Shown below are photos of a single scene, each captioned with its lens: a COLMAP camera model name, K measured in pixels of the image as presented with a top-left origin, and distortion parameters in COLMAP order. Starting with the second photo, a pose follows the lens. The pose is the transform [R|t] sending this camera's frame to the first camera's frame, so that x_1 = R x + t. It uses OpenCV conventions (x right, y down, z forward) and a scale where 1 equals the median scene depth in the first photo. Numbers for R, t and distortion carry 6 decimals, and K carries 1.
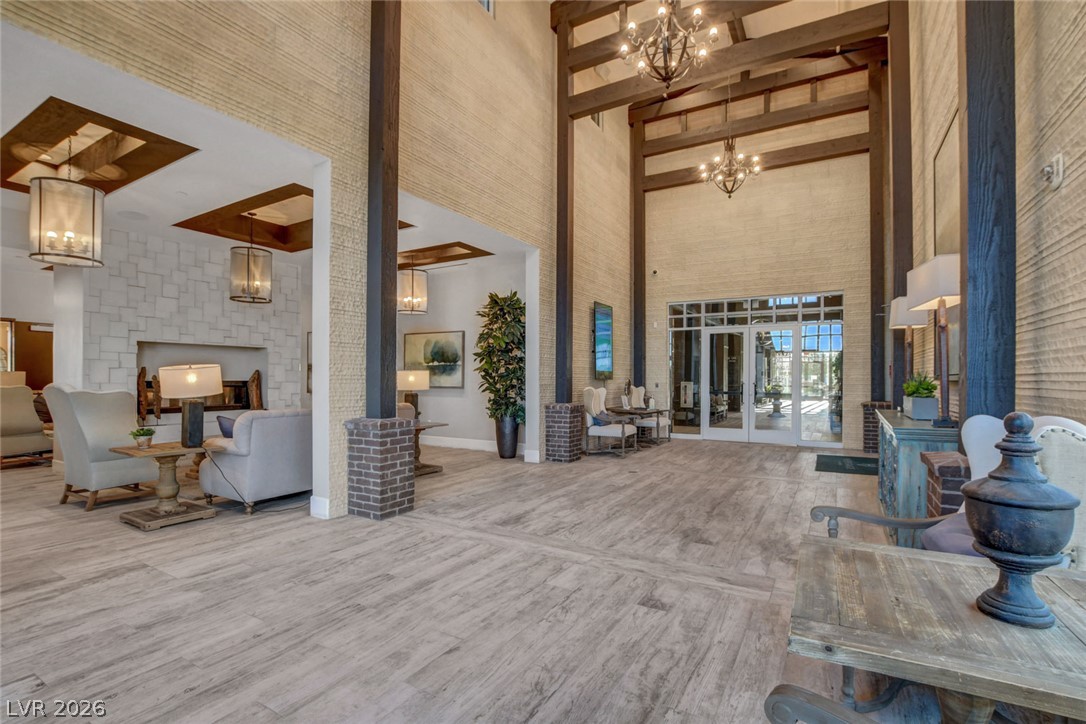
lens RADIAL K [[483.2, 0, 547.6], [0, 483.2, 367.4], [0, 0, 1]] dist [-0.000232, -0.000032]
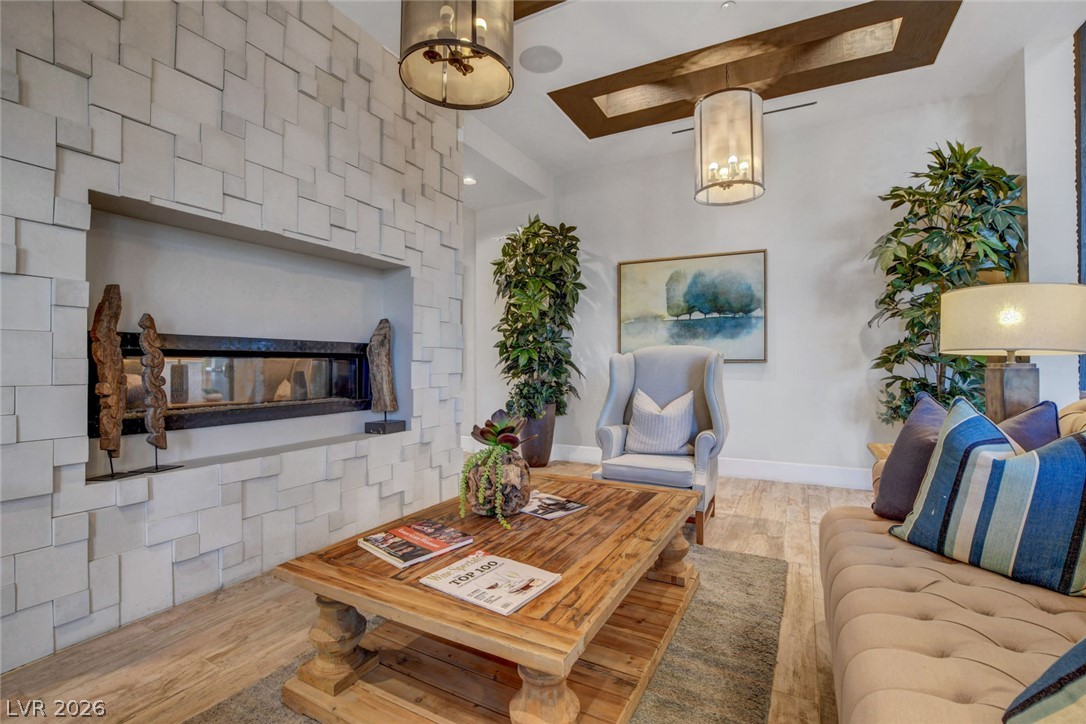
lens RADIAL K [[473.6, 0, 545.1], [0, 473.6, 350.4], [0, 0, 1]] dist [-0.000667, -0.000096]
pose [[0.999640, -0.005122, 0.026352, -0.474264], [0.005389, 0.999935, -0.010042, 0.038375], [-0.026299, 0.010181, 0.999602, 0.577047]]
